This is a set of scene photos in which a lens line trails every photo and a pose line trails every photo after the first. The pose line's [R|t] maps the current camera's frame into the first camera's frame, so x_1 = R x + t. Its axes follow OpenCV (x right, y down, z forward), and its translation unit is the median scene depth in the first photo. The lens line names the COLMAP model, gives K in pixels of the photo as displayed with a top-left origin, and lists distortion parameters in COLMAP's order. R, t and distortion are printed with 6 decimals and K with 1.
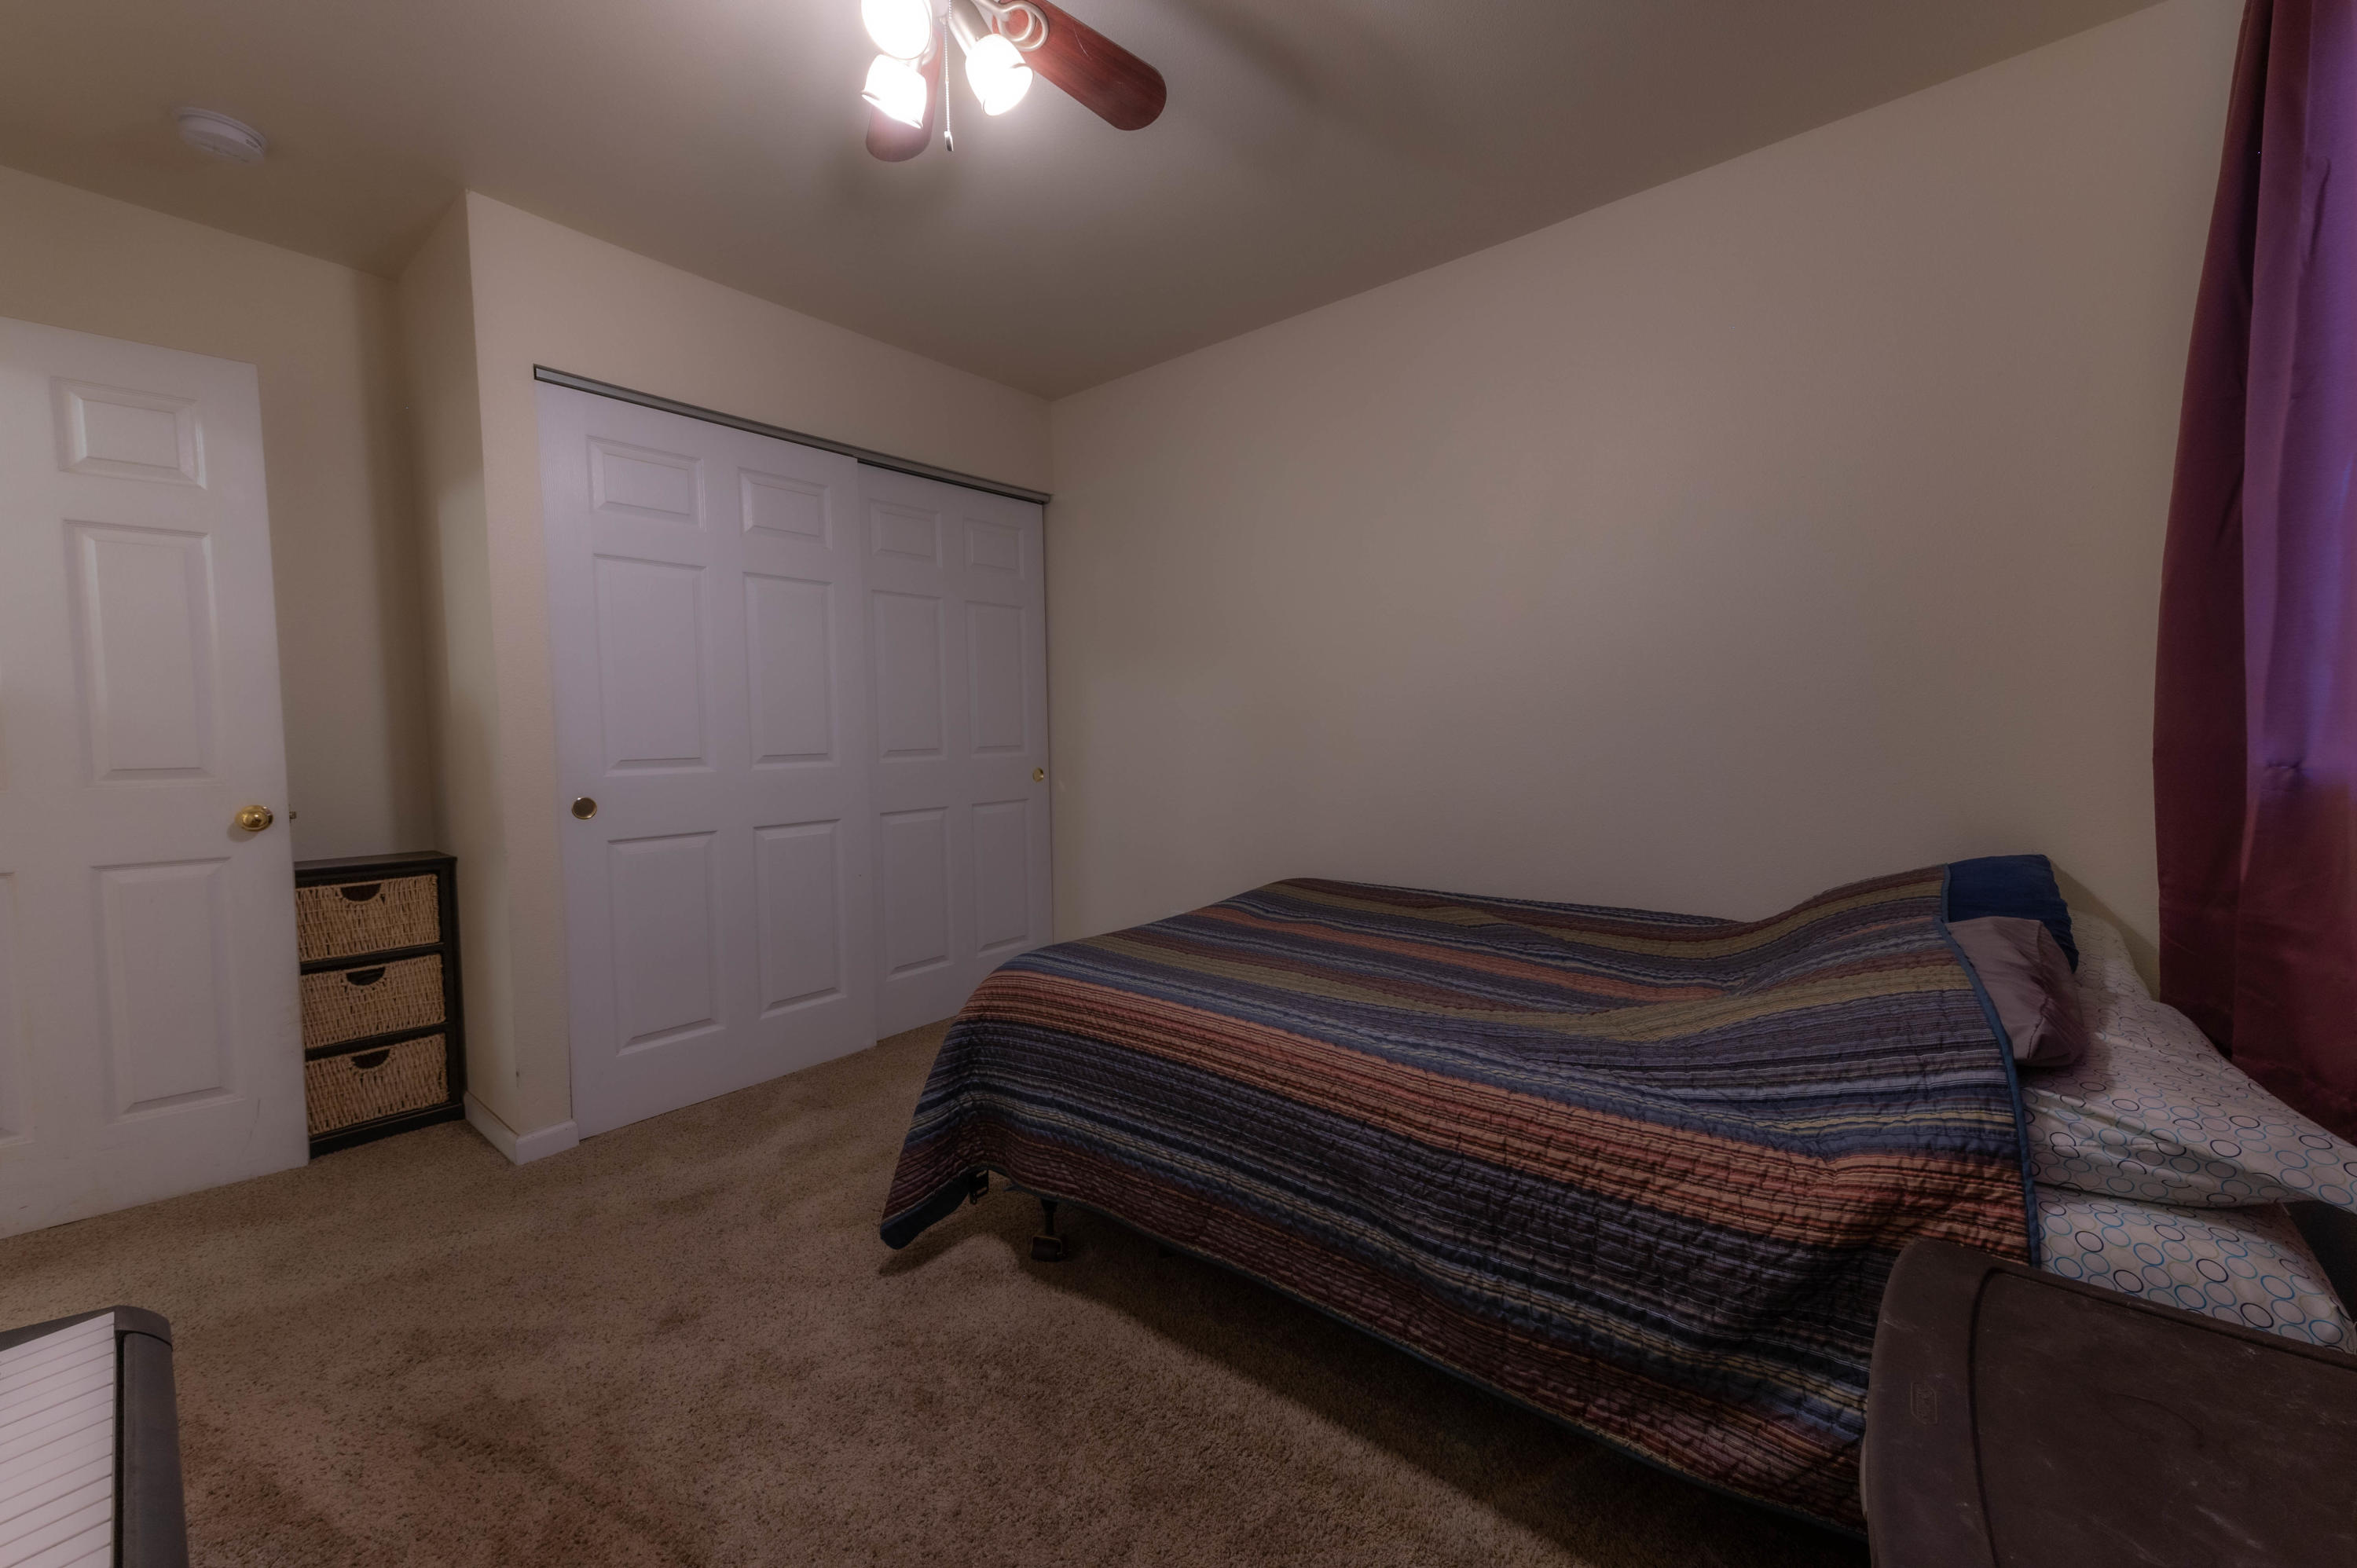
lens RADIAL K [[916.6, 0, 1179.0], [0, 916.6, 777.0], [0, 0, 1]] dist [0.020527, -0.001092]
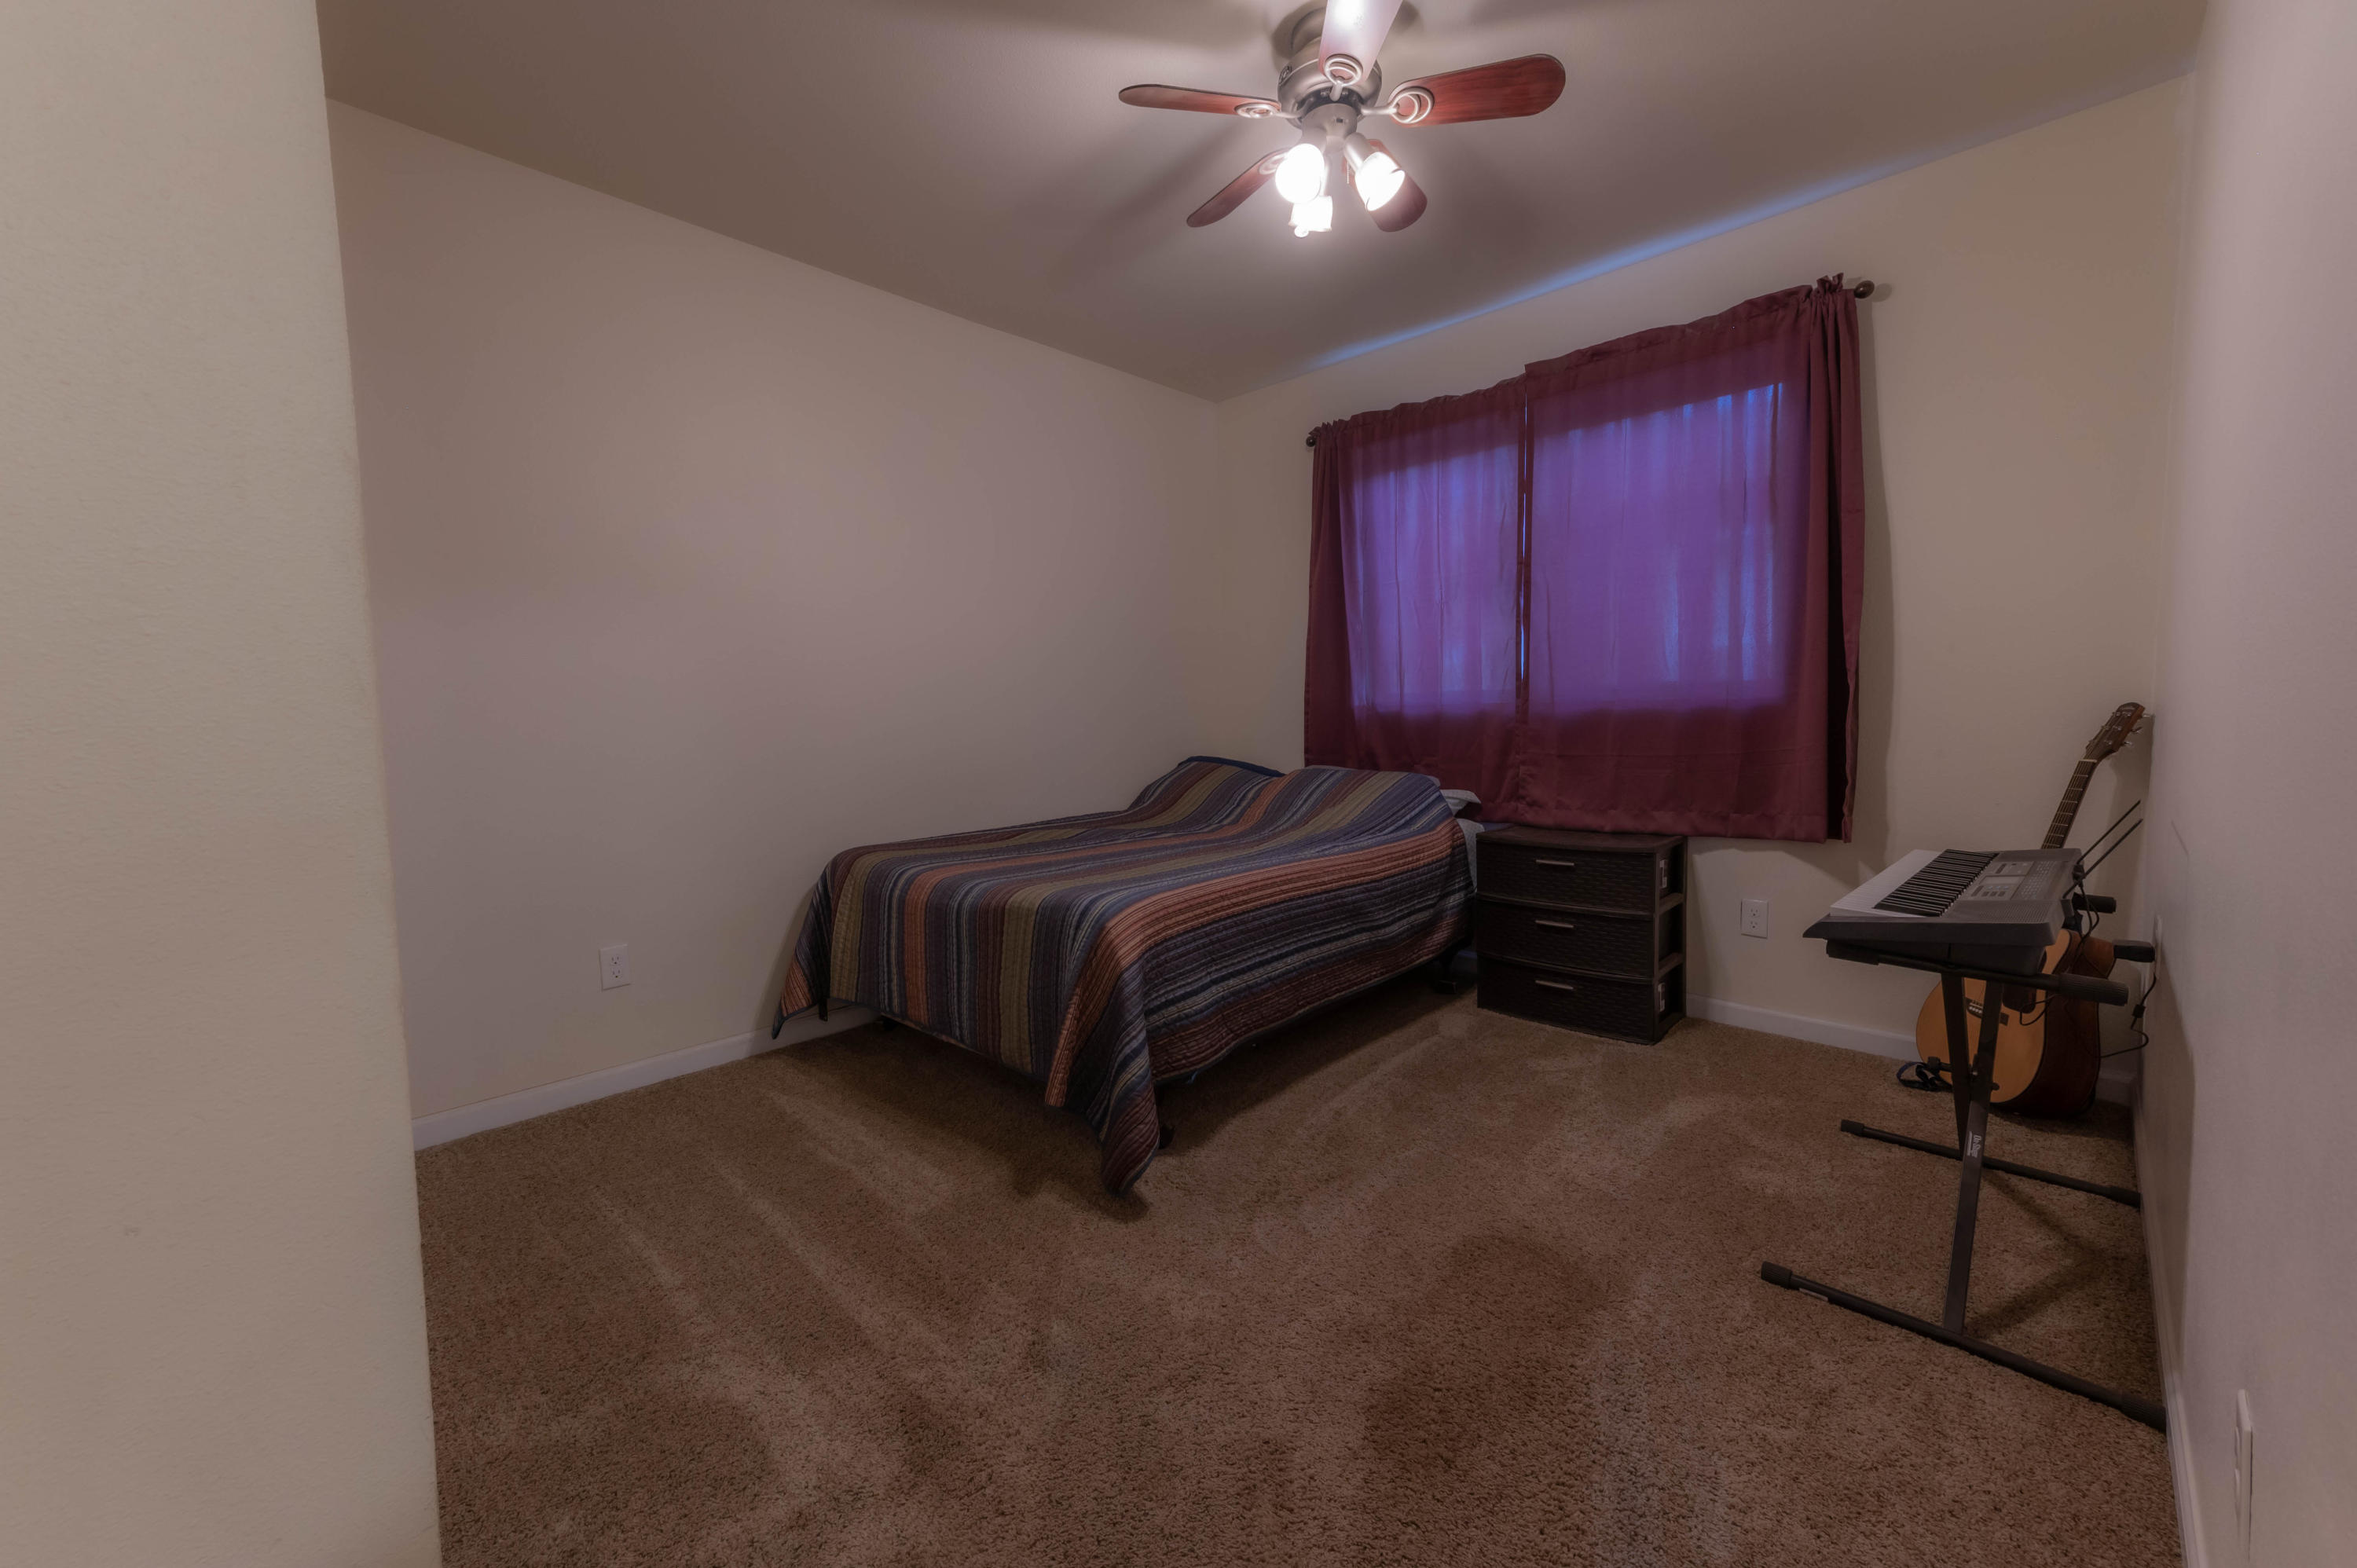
lens RADIAL K [[916.6, 0, 1179.0], [0, 916.6, 777.0], [0, 0, 1]] dist [0.020527, -0.001092]
pose [[0.077962, -0.061134, 0.995080, -1.573475], [0.084530, 0.994929, 0.054502, 0.011585], [-0.993366, 0.079865, 0.082735, 1.075197]]
